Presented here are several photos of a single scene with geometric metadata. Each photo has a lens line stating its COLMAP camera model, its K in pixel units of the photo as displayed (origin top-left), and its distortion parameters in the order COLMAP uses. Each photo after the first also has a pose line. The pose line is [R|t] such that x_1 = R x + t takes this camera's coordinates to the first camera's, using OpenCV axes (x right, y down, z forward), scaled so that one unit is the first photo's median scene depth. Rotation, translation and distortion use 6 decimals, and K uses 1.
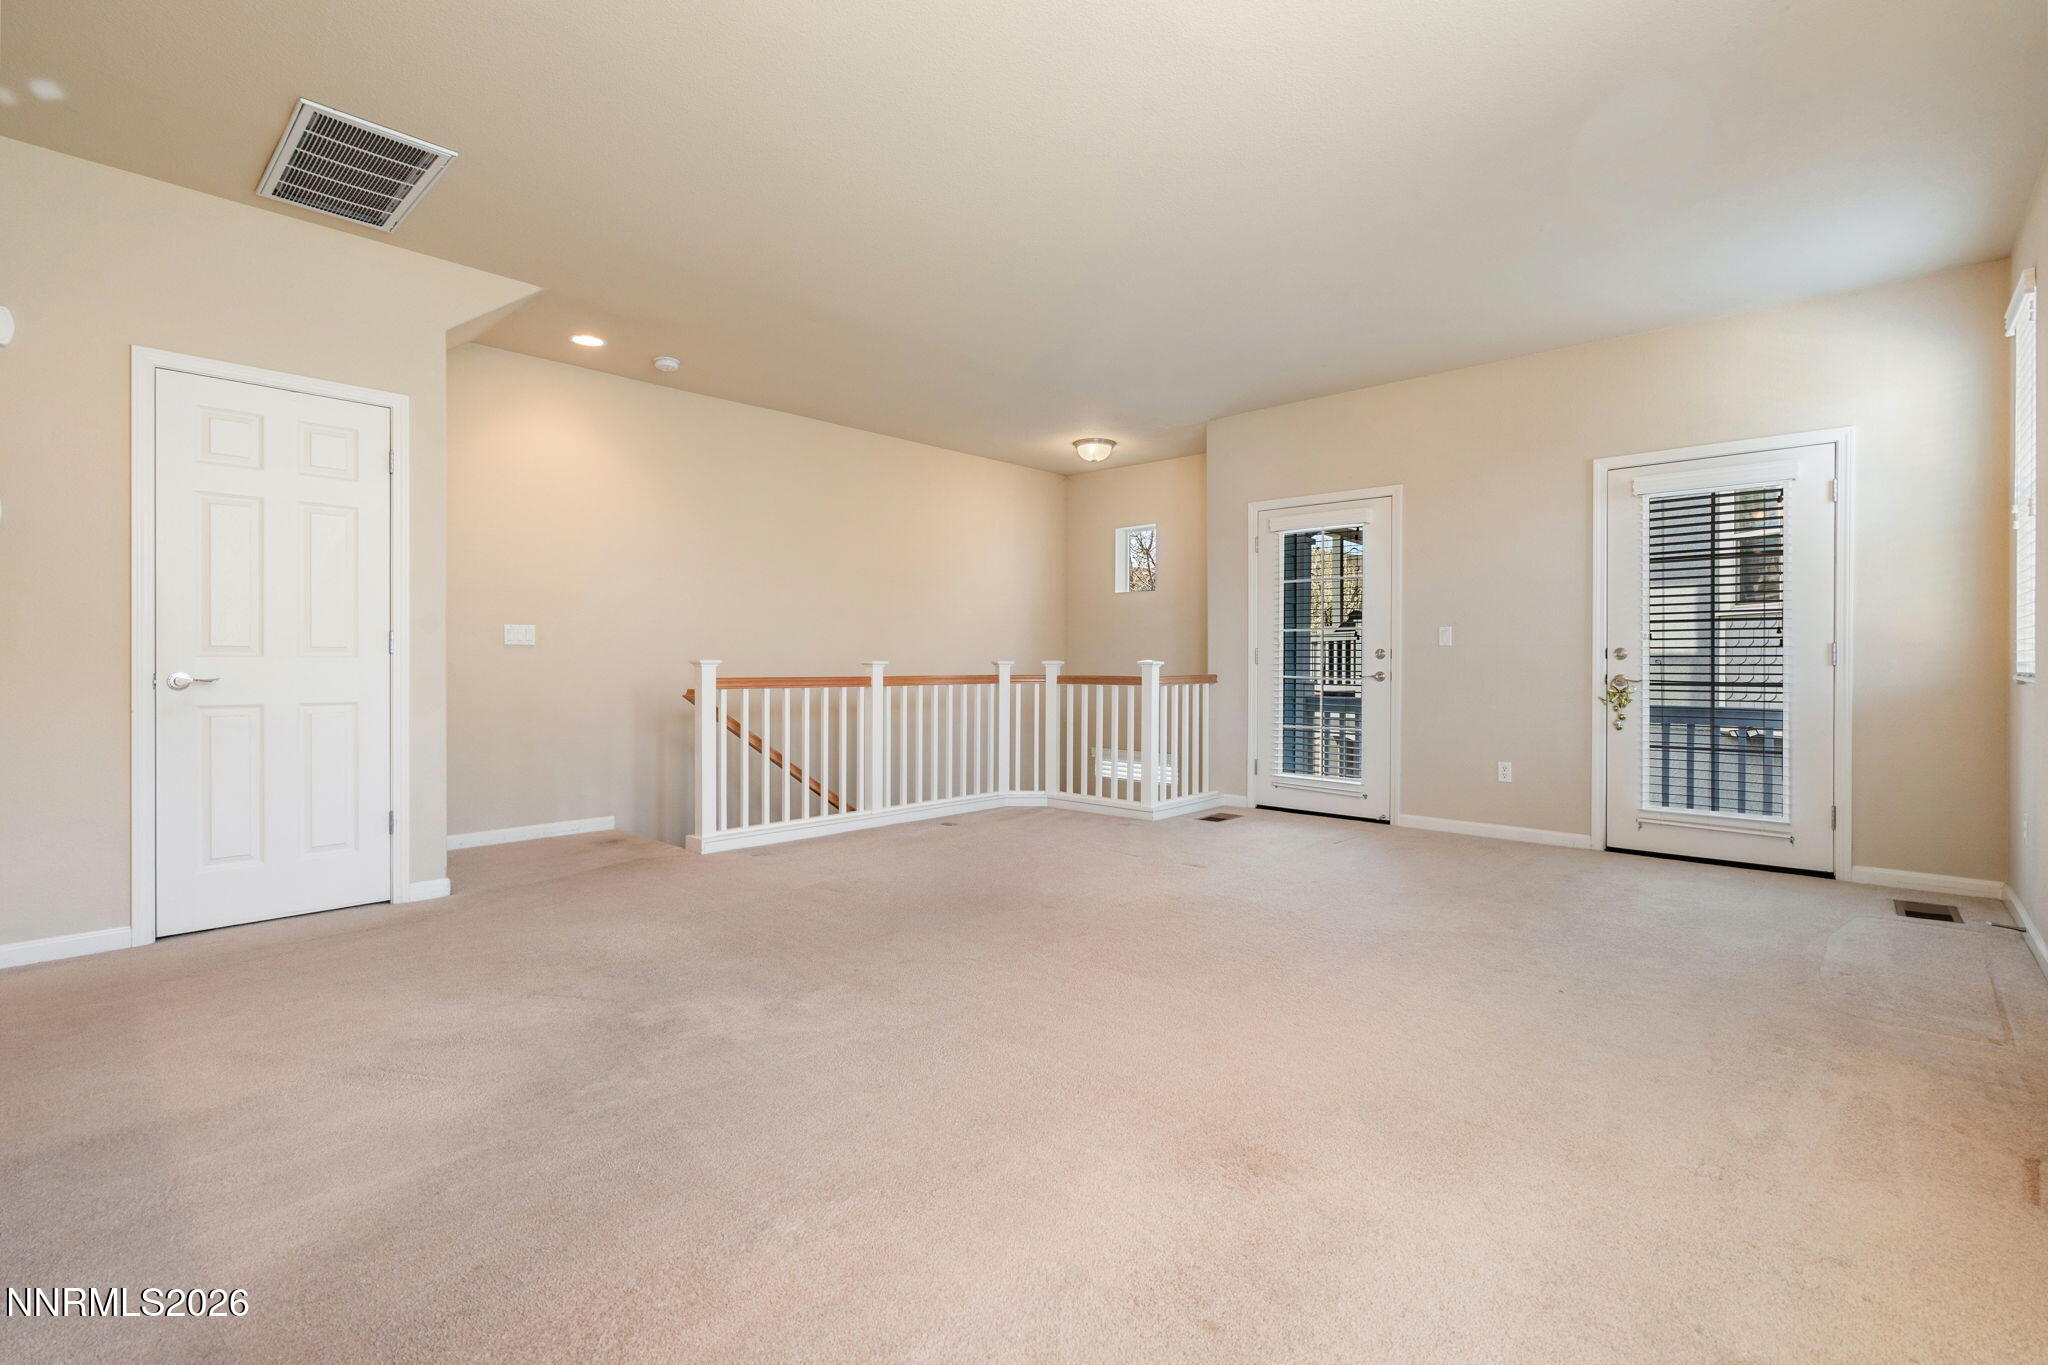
lens RADIAL K [[920.8, 0, 1036.4], [0, 920.8, 670.6], [0, 0, 1]] dist [-0.008075, 0.002350]
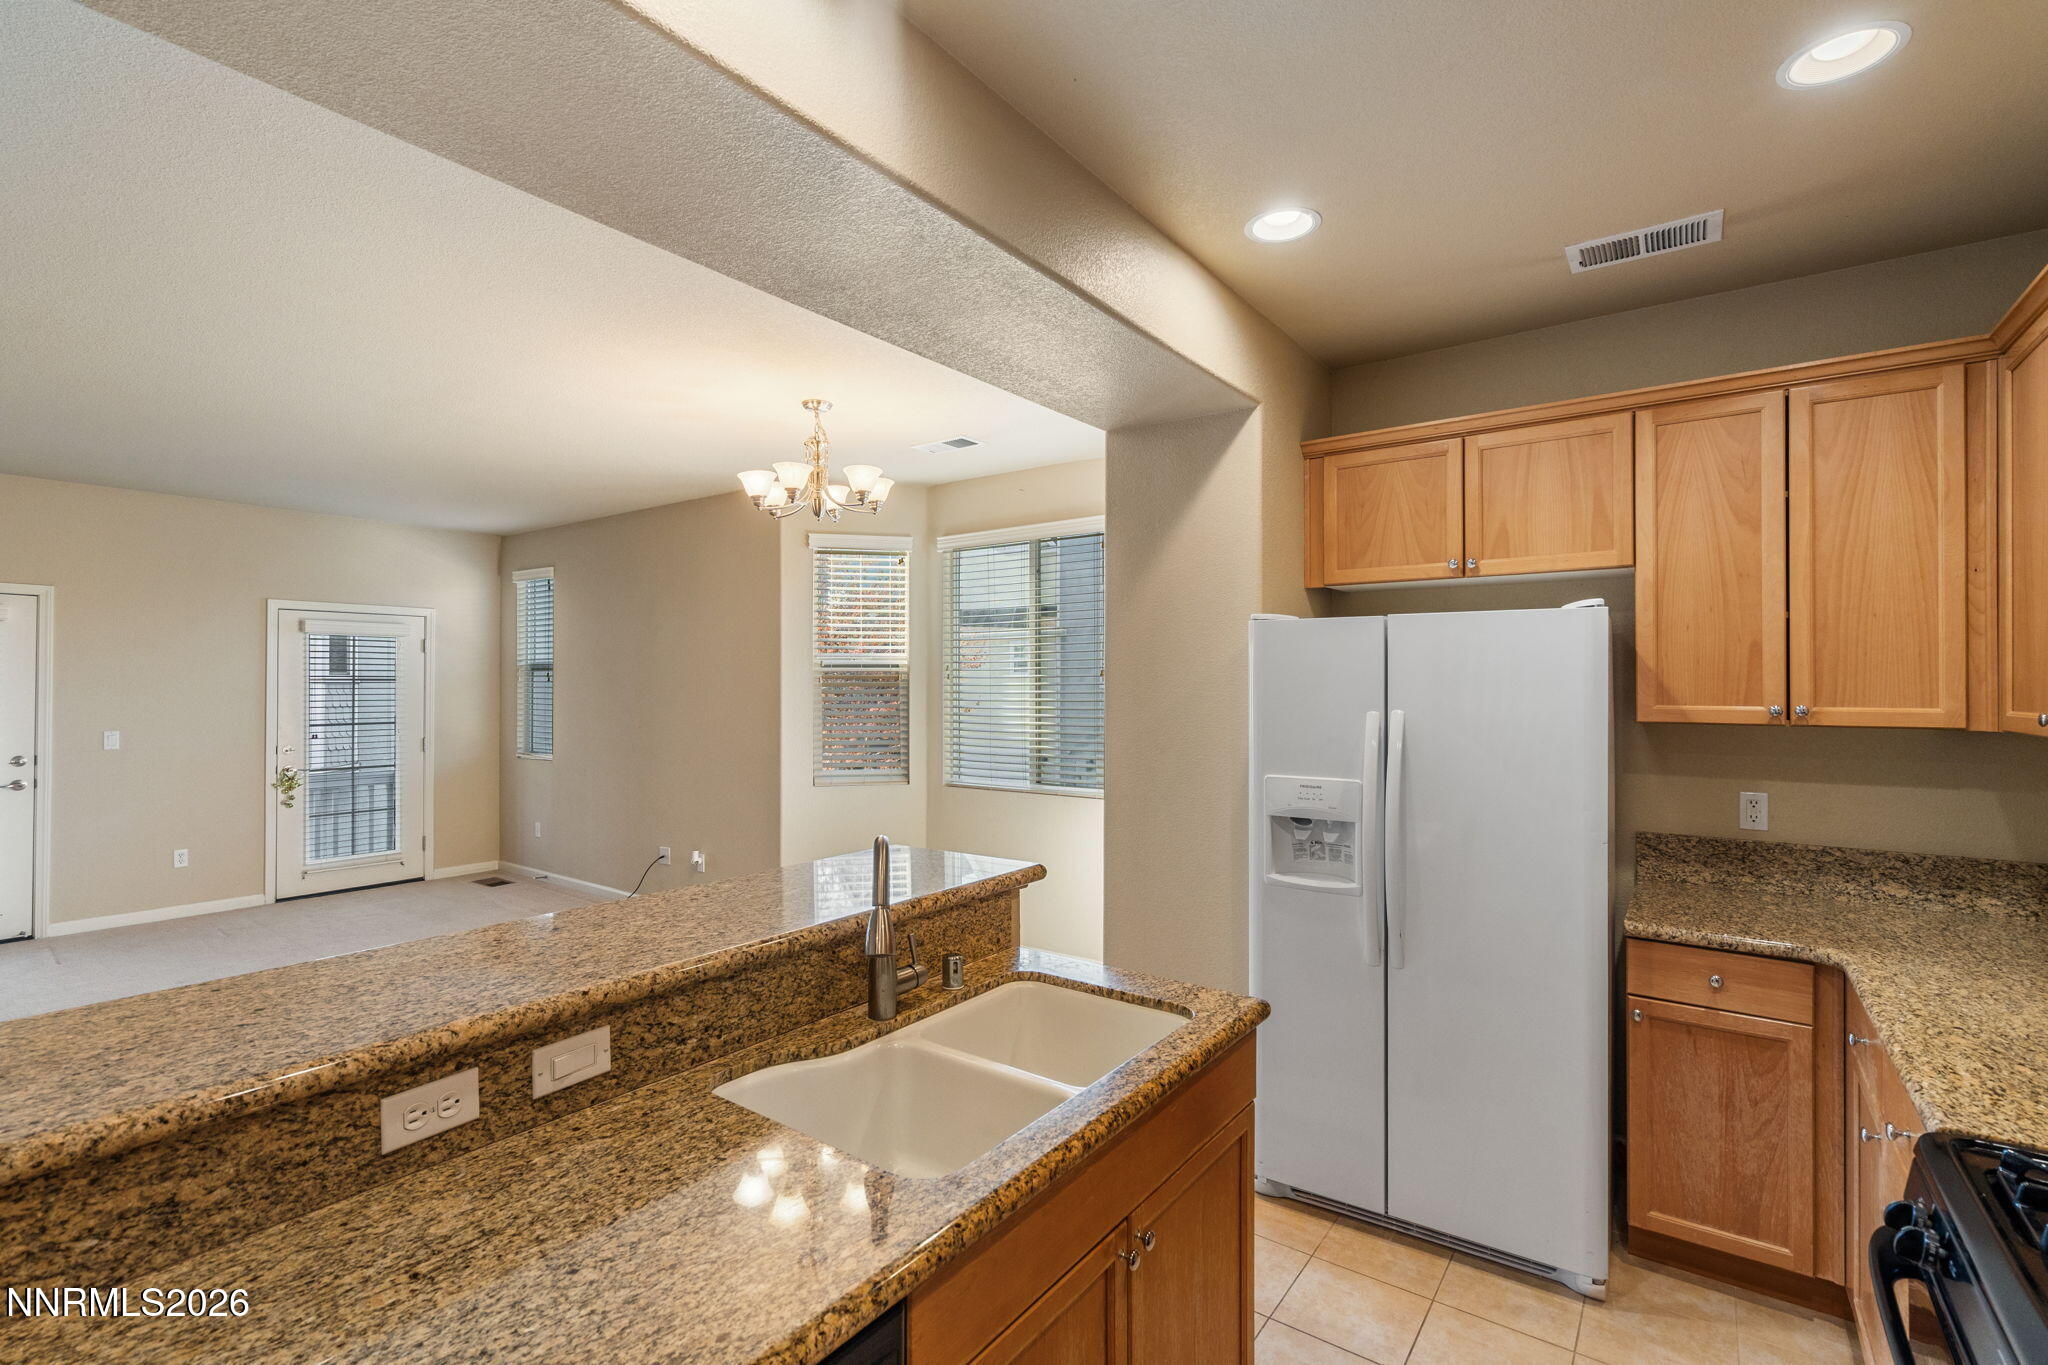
lens RADIAL K [[920.8, 0, 1019.6], [0, 920.8, 678.2], [0, 0, 1]] dist [-0.008075, 0.002350]
pose [[-0.101351, 0.004090, 0.994842, -1.120633], [0.005670, 0.999978, -0.003533, -0.157942], [-0.994835, 0.005283, -0.101371, 0.126206]]
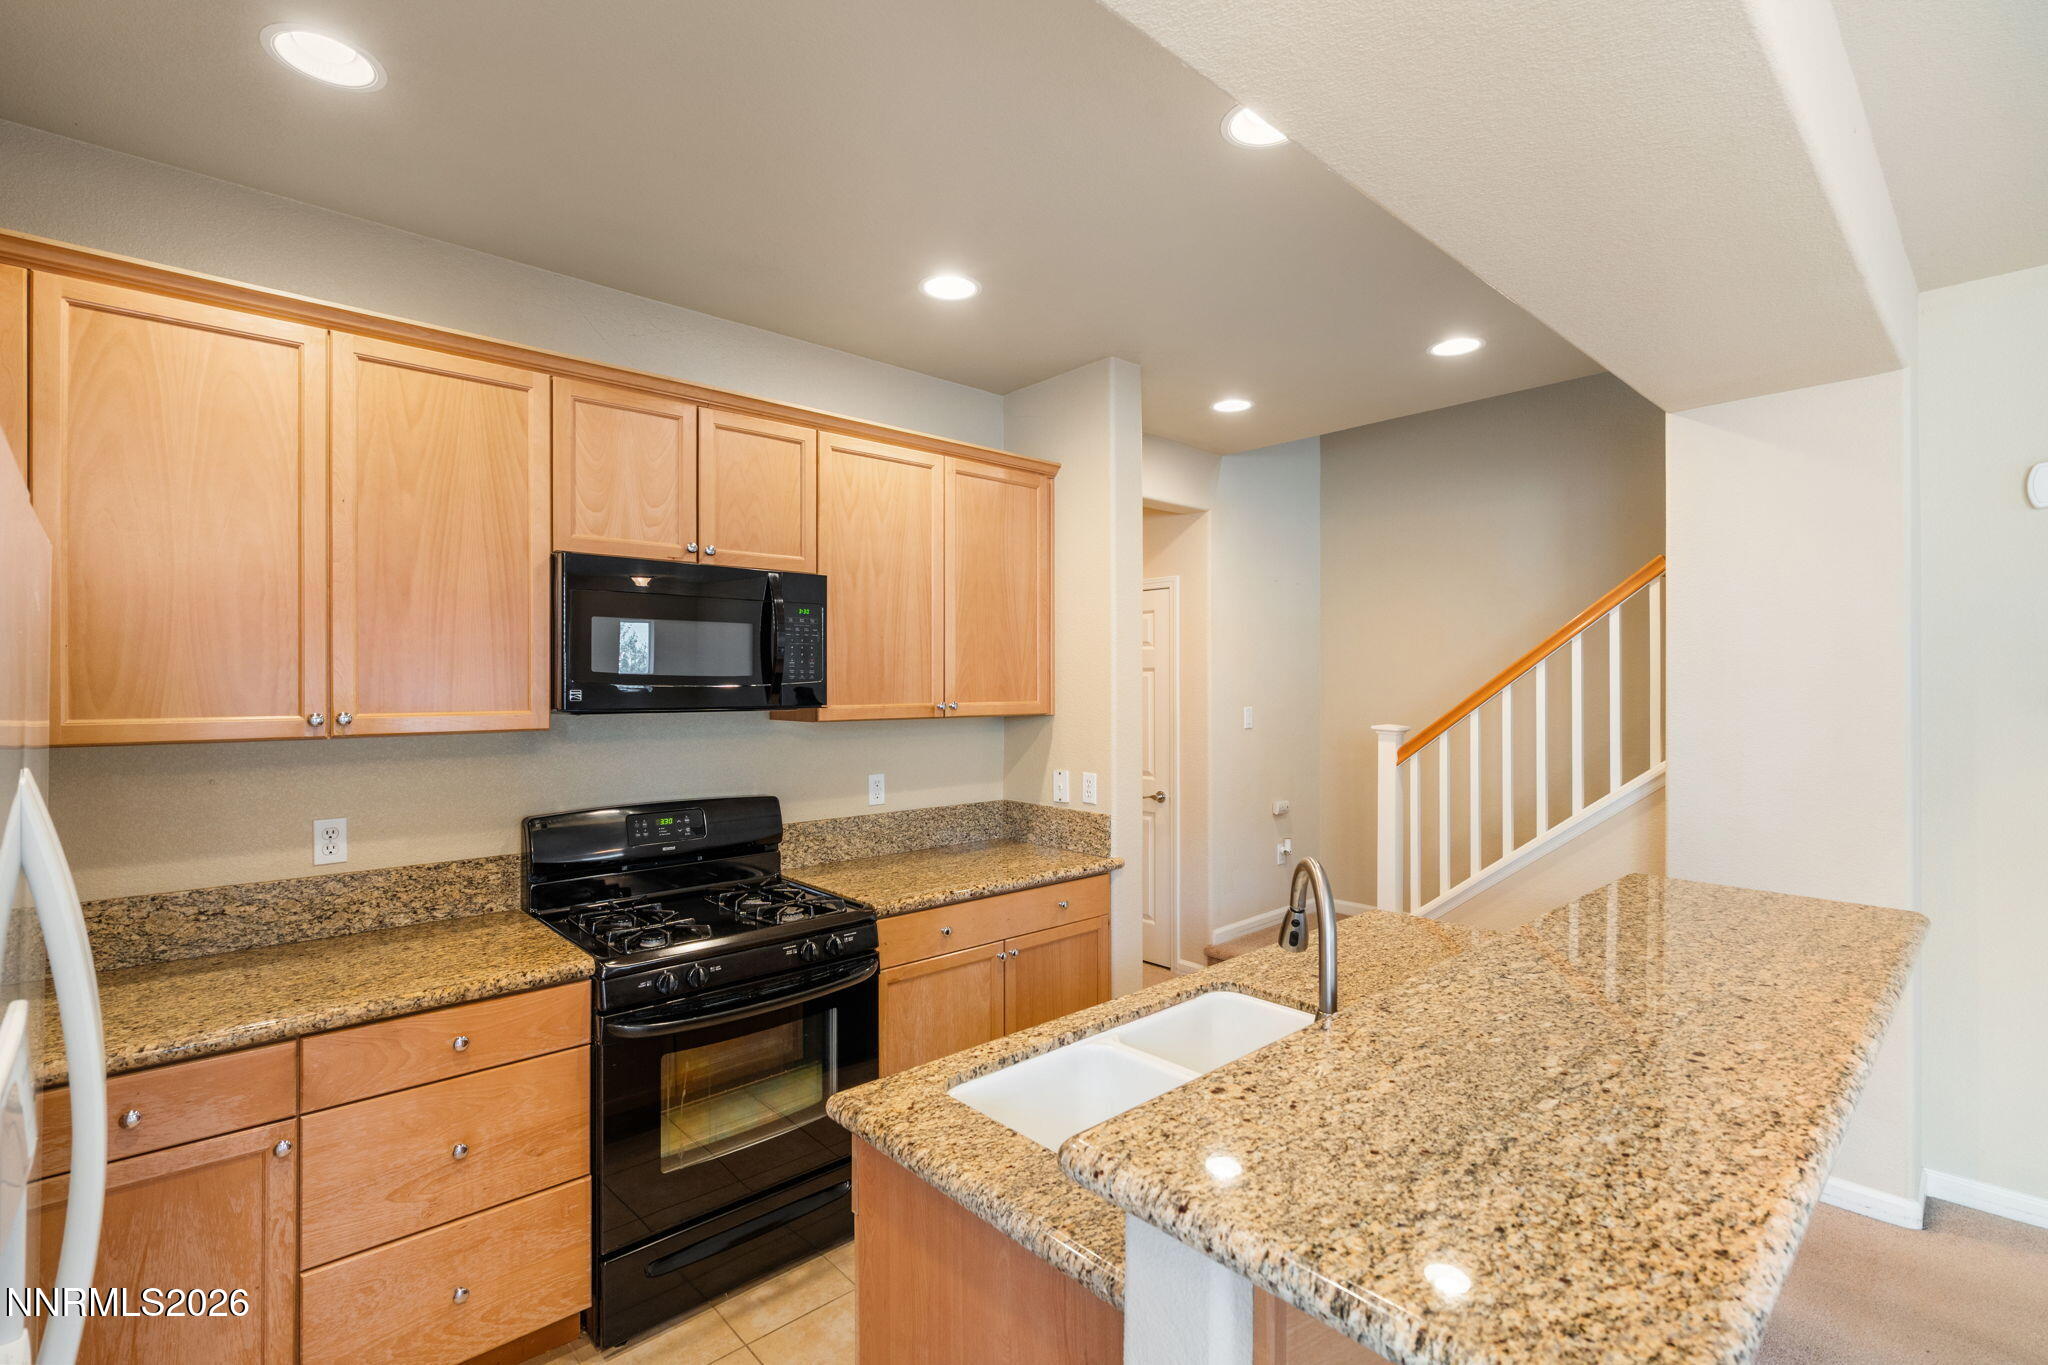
lens RADIAL K [[920.8, 0, 1027.2], [0, 920.8, 687.1], [0, 0, 1]] dist [-0.008075, 0.002350]
pose [[-0.093079, 0.001789, -0.995657, -0.200000], [-0.006610, 0.999975, 0.002415, -0.158406], [0.995637, 0.006806, -0.093065, 0.056664]]
